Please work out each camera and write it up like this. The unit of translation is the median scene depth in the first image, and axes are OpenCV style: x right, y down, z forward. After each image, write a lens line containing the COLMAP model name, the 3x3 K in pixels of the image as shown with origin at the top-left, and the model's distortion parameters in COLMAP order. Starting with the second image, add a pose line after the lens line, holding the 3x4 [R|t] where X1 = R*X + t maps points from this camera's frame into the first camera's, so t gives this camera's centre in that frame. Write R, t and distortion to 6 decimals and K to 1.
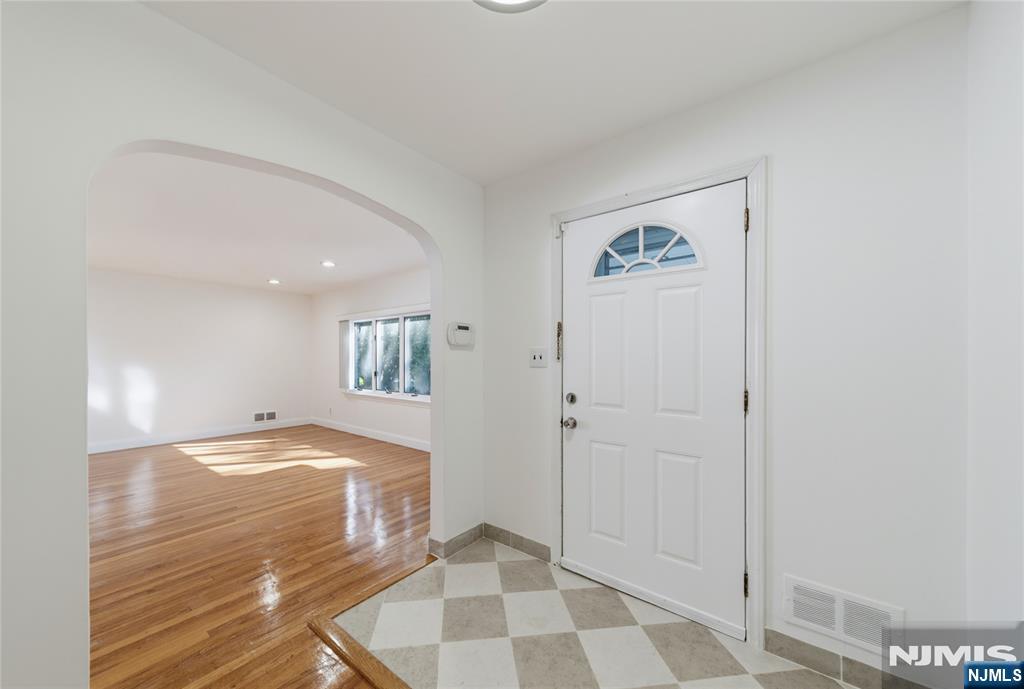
lens RADIAL K [[371.0, 0, 512.6], [0, 371.0, 354.7], [0, 0, 1]] dist [0.004124, 0.000172]
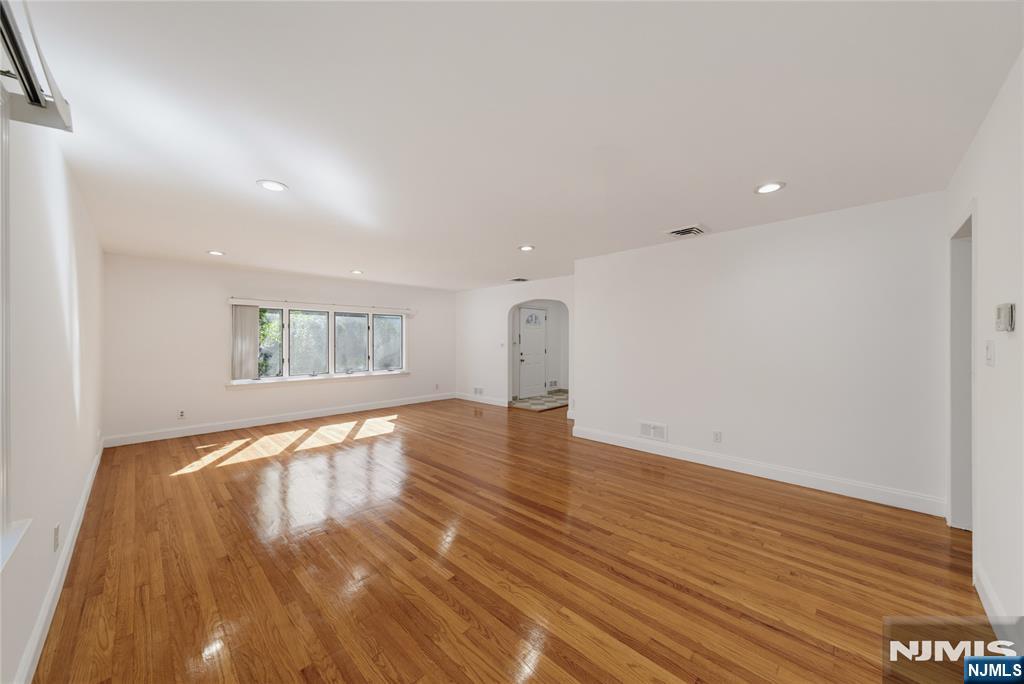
lens RADIAL K [[368.1, 0, 508.1], [0, 368.1, 341.9], [0, 0, 1]] dist [-0.000028, -0.000146]
pose [[0.110924, -0.003613, 0.993822, -2.172460], [-0.004057, 0.999983, 0.004088, -0.013563], [-0.993821, -0.004486, 0.110907, 0.428888]]
